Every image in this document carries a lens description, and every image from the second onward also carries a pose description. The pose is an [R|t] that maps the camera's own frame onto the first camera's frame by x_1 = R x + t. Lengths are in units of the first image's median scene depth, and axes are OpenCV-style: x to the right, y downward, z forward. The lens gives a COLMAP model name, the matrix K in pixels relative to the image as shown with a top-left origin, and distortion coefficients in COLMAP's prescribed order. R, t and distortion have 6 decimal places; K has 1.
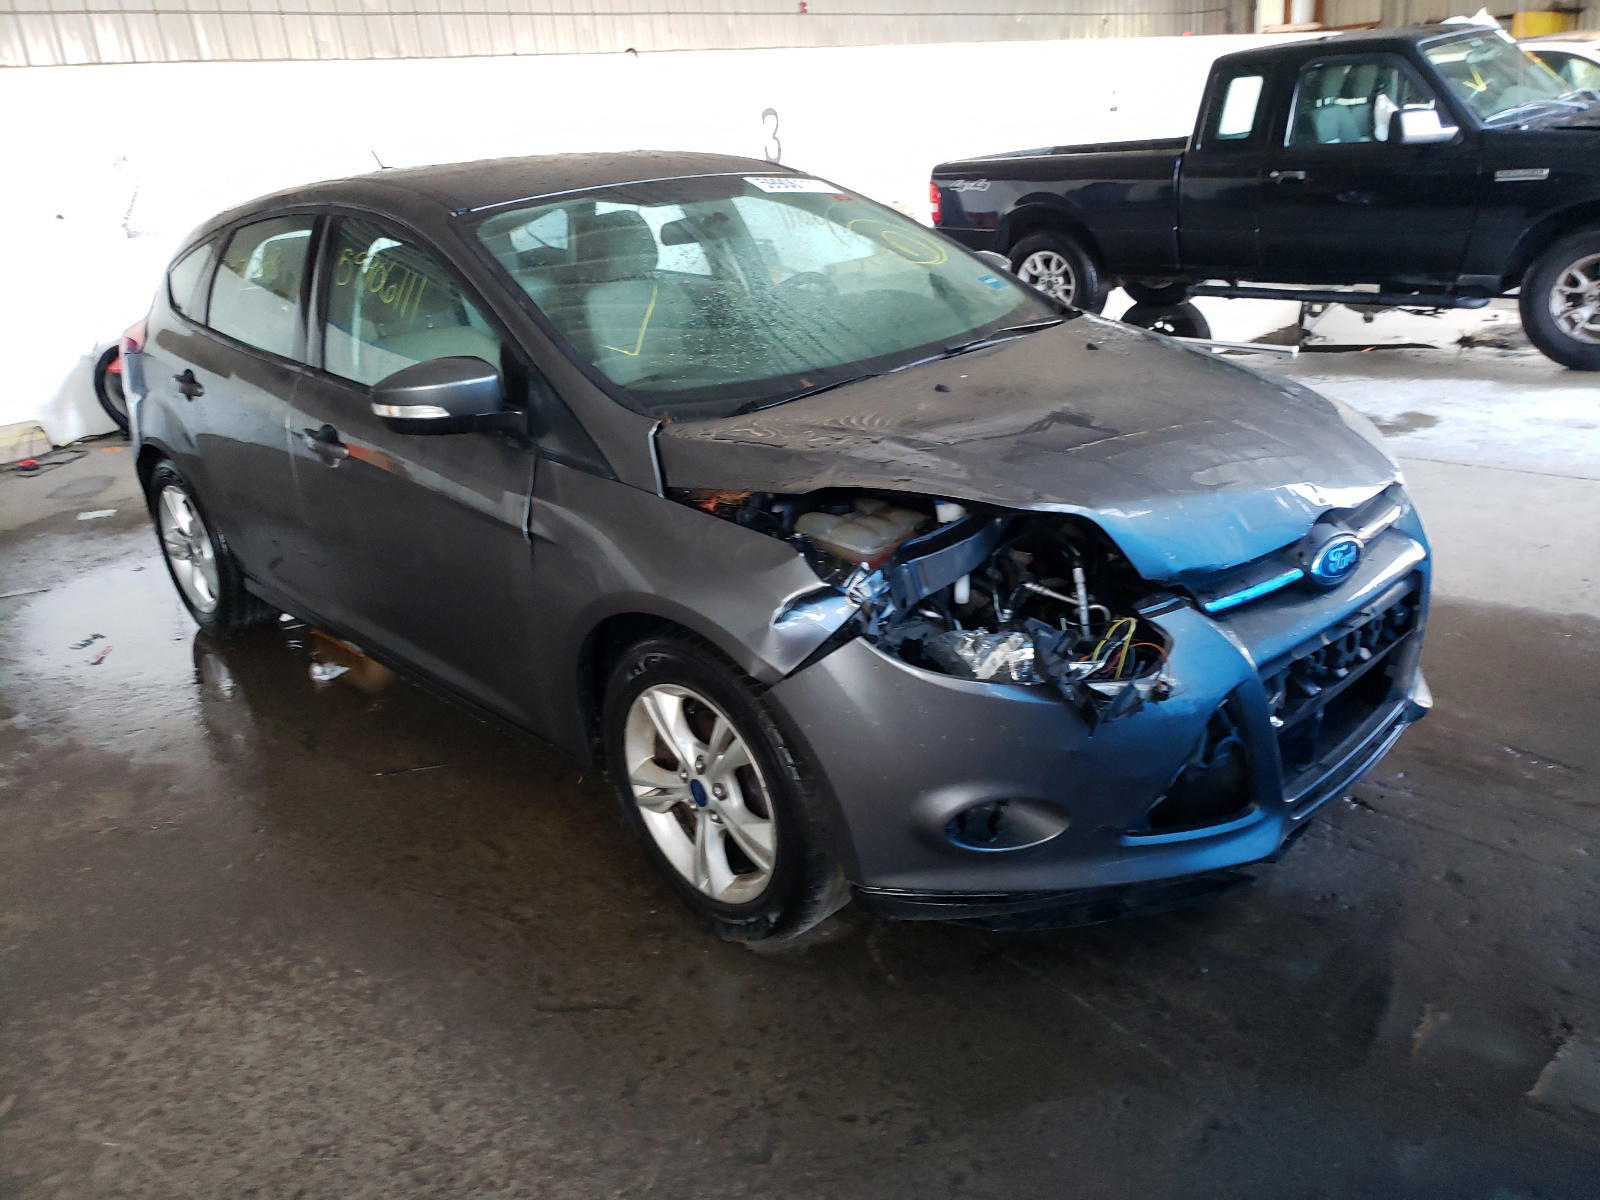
lens RADIAL K [[1293.4, 0, 800.0], [0, 1293.4, 600.0], [0, 0, 1]] dist [-0.010082, -0.004261]
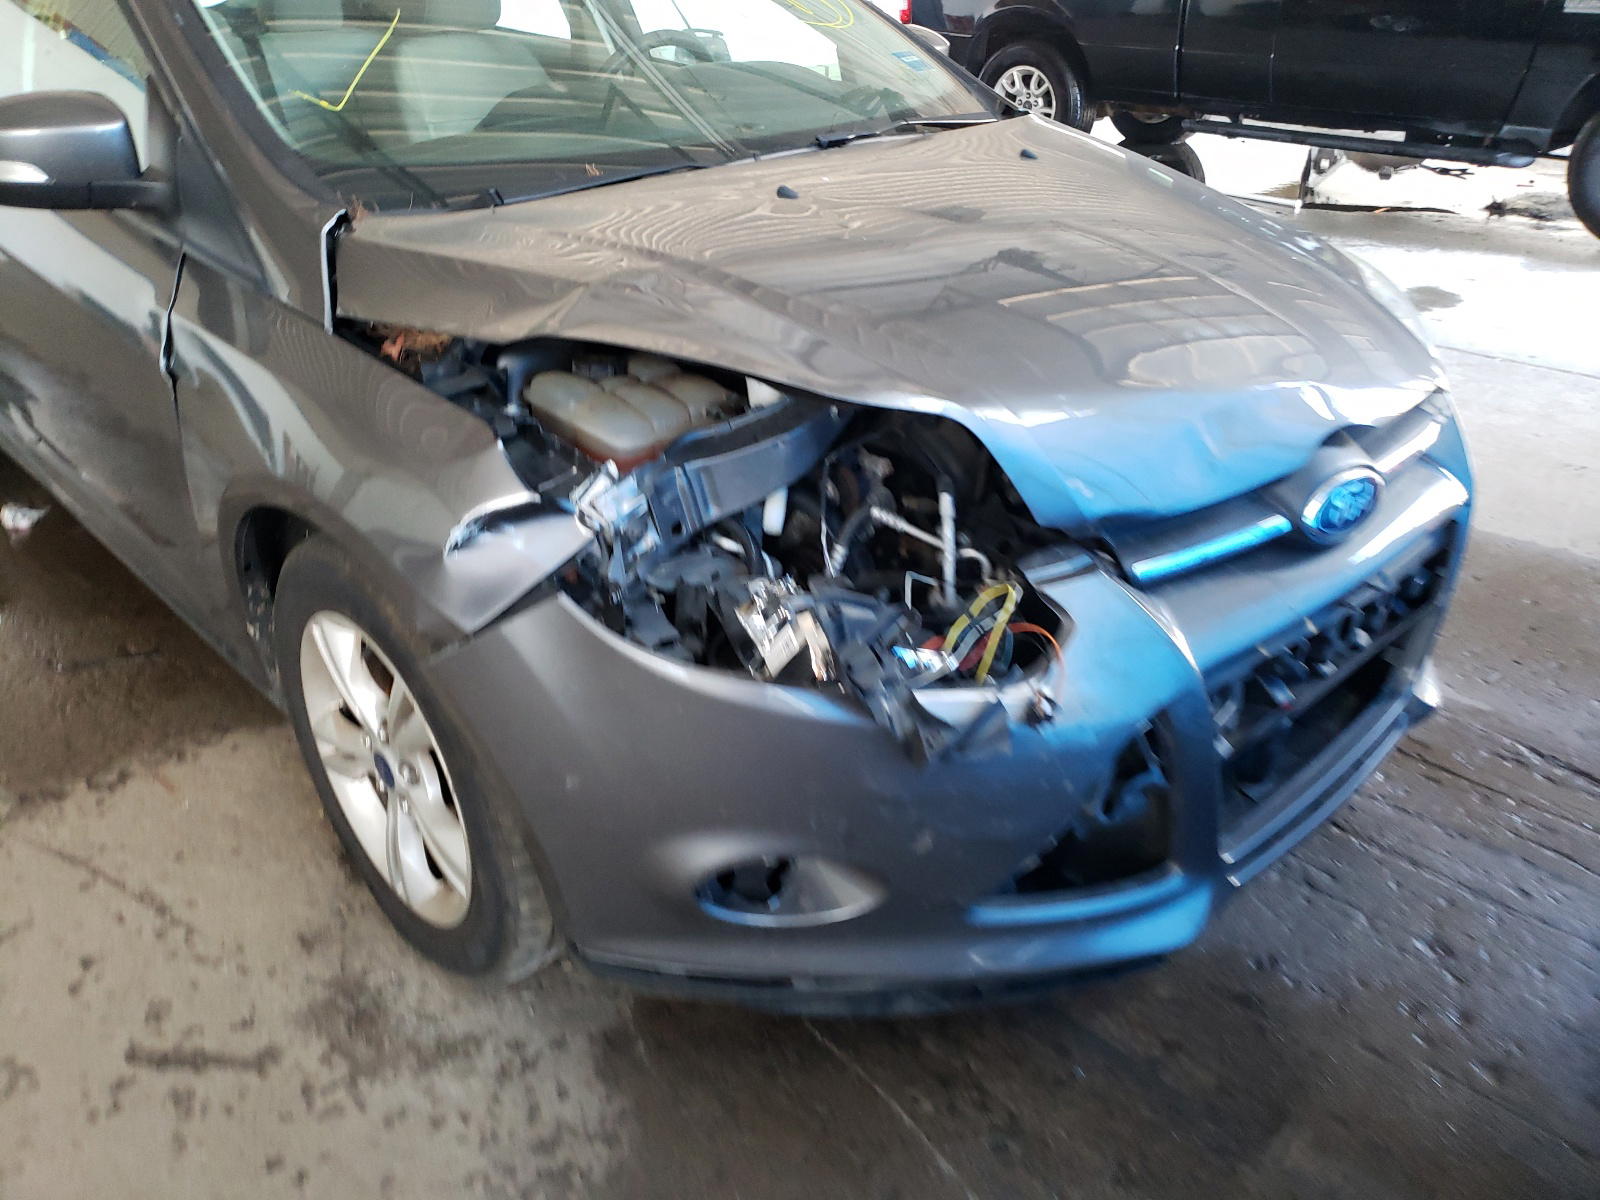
lens RADIAL K [[1224.0, 0, 800.0], [0, 1224.0, 600.0], [0, 0, 1]] dist [0.009667, -0.006365]
pose [[0.997337, 0.070228, 0.019666, 0.128074], [-0.072271, 0.987872, 0.137422, -0.048990], [-0.009776, -0.138478, 0.990317, 0.370271]]
